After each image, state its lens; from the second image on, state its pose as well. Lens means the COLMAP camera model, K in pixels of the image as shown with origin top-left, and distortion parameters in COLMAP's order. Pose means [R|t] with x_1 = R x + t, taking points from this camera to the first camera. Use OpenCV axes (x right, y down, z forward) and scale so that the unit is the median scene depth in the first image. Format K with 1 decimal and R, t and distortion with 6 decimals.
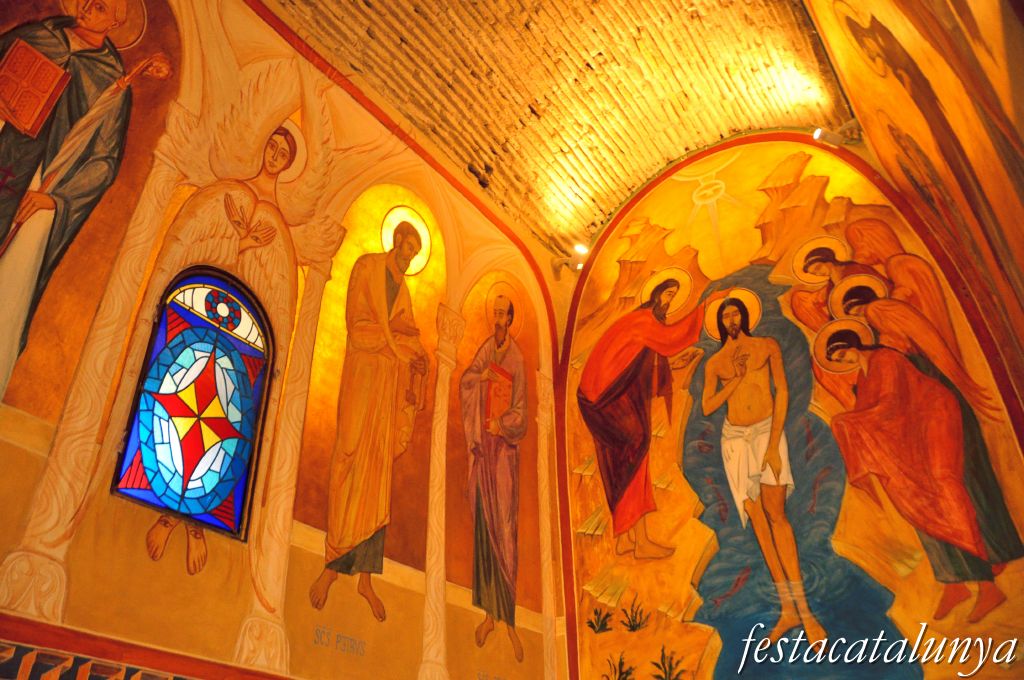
lens RADIAL K [[804.5, 0, 507.2], [0, 804.5, 337.9], [0, 0, 1]] dist [-0.097600, 0.072330]
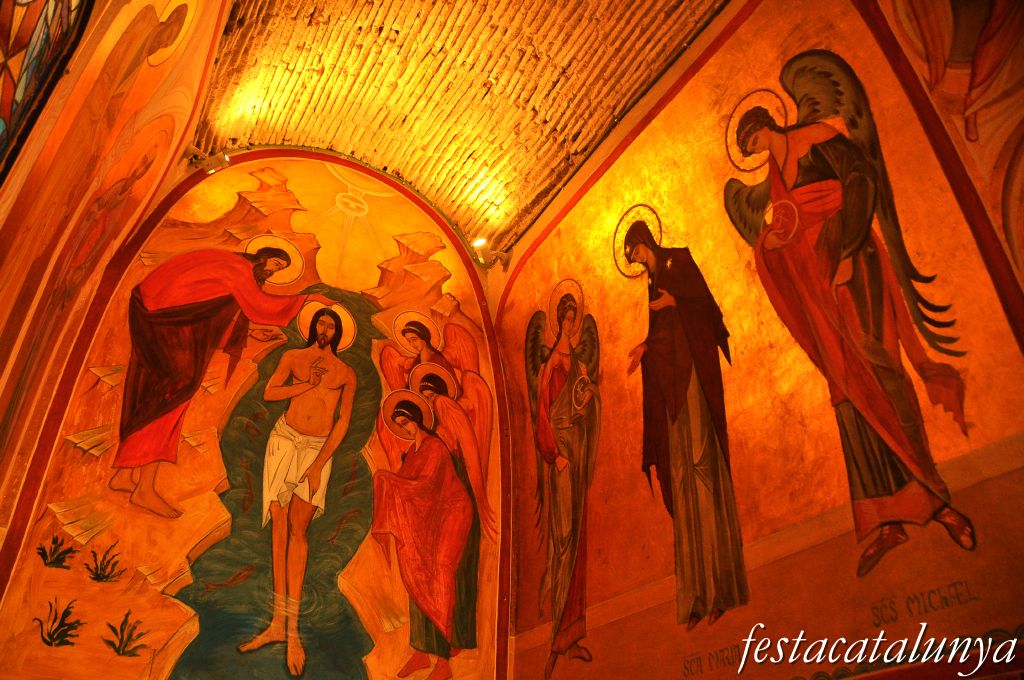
lens RADIAL K [[804.5, 0, 509.7], [0, 804.5, 345.0], [0, 0, 1]] dist [-0.097600, 0.072330]
pose [[0.456015, 0.535939, 0.710506, -0.330958], [-0.534894, 0.803112, -0.262488, 0.139605], [-0.711294, -0.260347, 0.652902, 0.194988]]
